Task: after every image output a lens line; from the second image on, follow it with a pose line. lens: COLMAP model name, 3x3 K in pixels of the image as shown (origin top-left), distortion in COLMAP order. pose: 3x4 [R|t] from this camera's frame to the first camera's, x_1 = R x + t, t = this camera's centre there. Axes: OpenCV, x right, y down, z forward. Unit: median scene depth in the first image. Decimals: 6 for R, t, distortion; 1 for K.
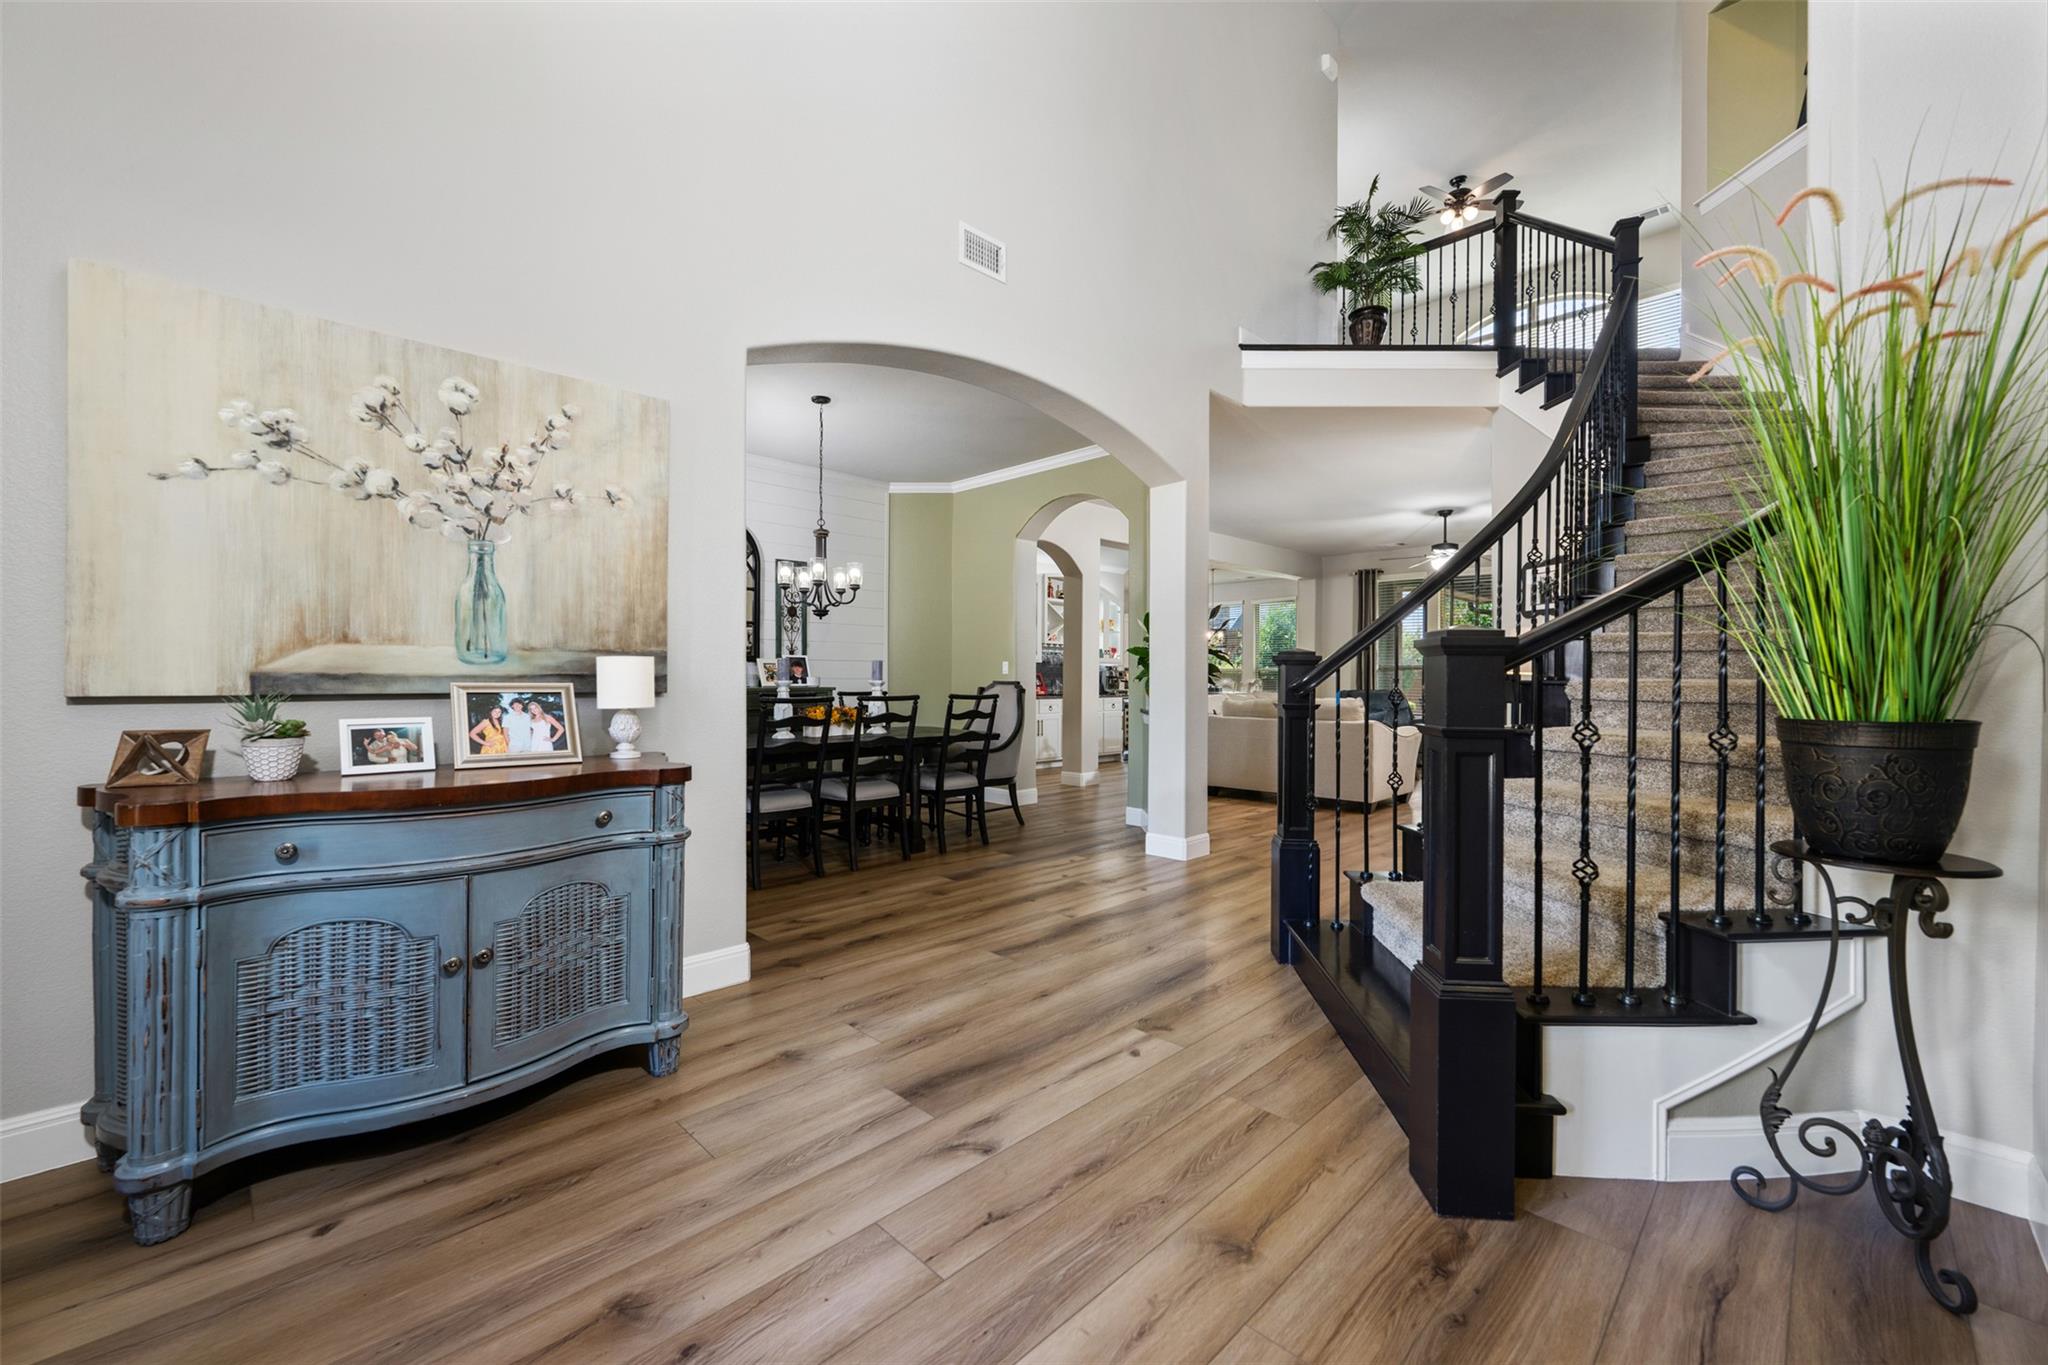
lens RADIAL K [[825.7, 0, 1022.1], [0, 825.7, 677.0], [0, 0, 1]] dist [0.001304, 0.000754]
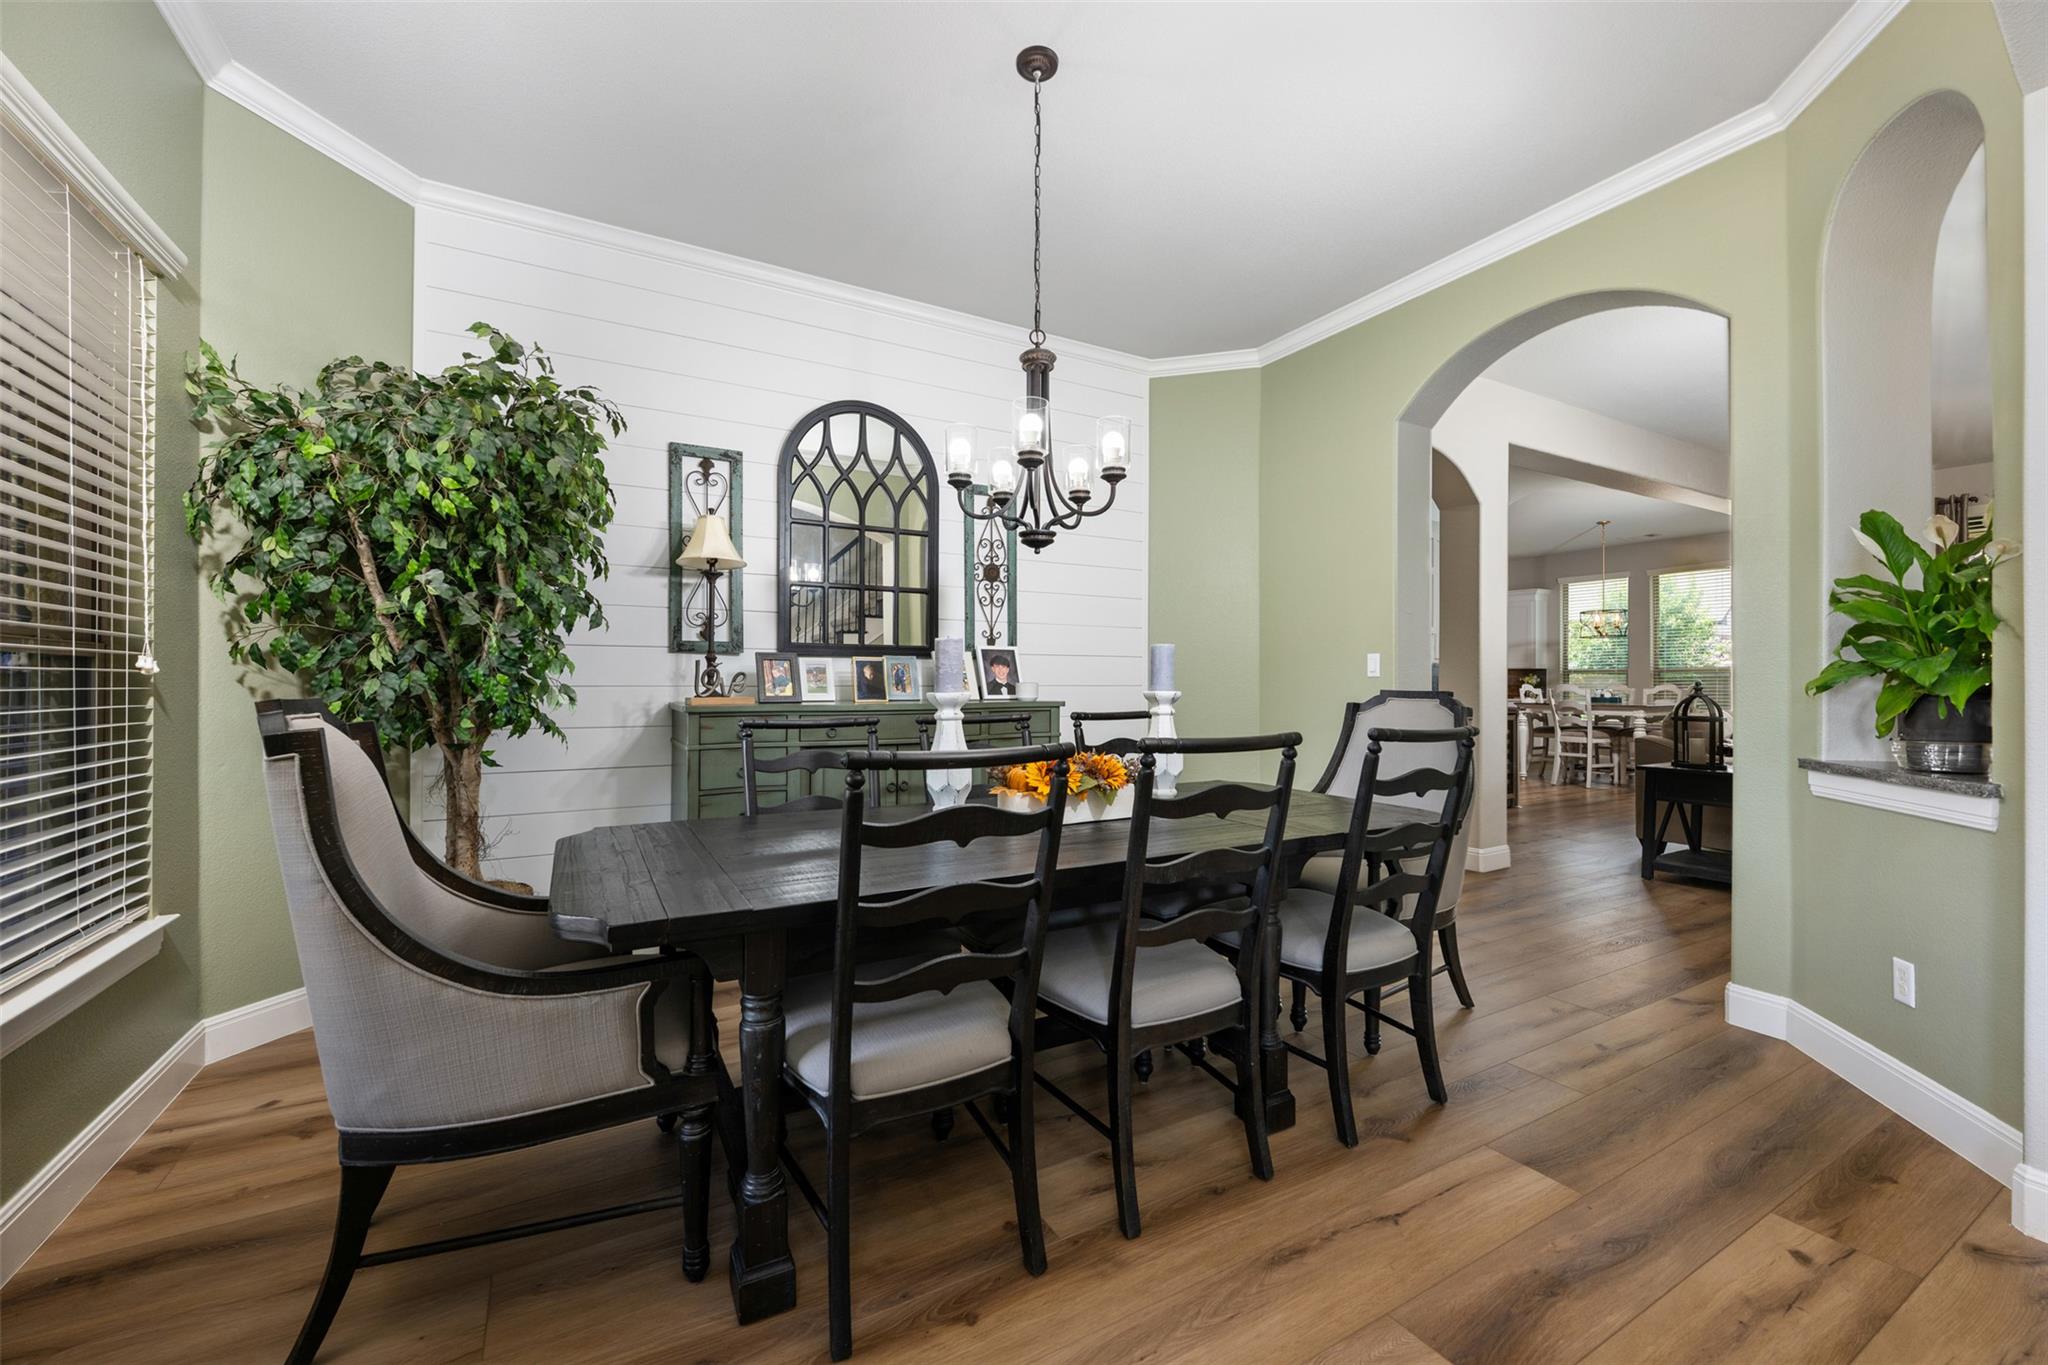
lens RADIAL K [[825.7, 0, 1023.6], [0, 825.7, 681.6], [0, 0, 1]] dist [0.001304, 0.000754]
pose [[0.965713, -0.004300, -0.259578, -0.135160], [0.003832, 0.999990, -0.002308, -0.000180], [0.259585, 0.001234, 0.965719, 0.566355]]
